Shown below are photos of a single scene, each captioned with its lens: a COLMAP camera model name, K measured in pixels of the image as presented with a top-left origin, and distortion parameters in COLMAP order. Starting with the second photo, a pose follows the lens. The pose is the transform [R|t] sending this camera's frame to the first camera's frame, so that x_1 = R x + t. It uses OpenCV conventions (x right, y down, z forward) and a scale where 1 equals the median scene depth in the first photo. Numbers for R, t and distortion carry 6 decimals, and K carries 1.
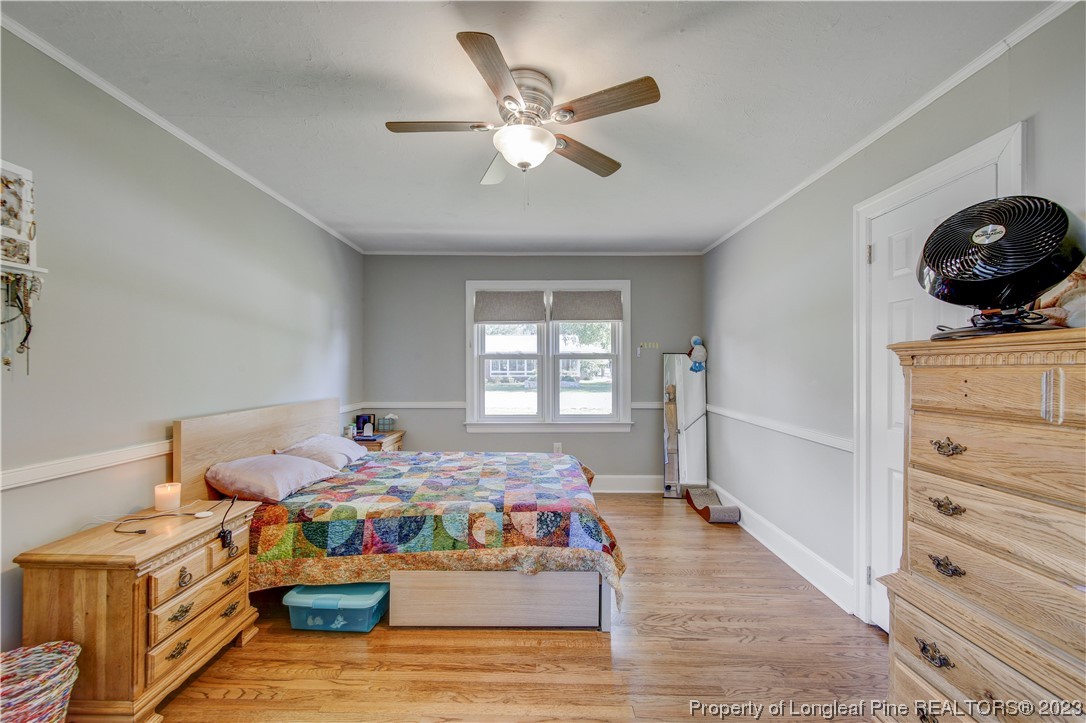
lens RADIAL K [[440.7, 0, 541.3], [0, 440.7, 375.1], [0, 0, 1]] dist [0.000254, -0.002932]
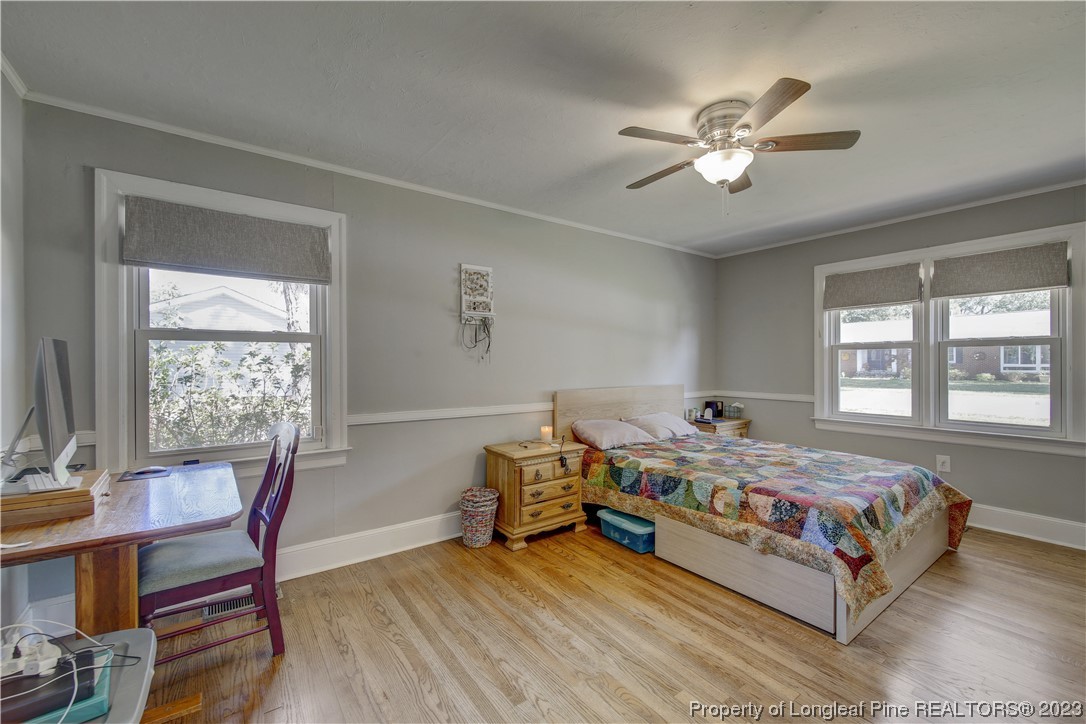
lens RADIAL K [[440.7, 0, 541.3], [0, 440.7, 375.6], [0, 0, 1]] dist [0.000254, -0.002932]
pose [[0.591391, 0.023182, -0.806052, 0.506086], [-0.008829, 0.999713, 0.022275, 0.005001], [0.806337, -0.006057, 0.591426, -0.052164]]
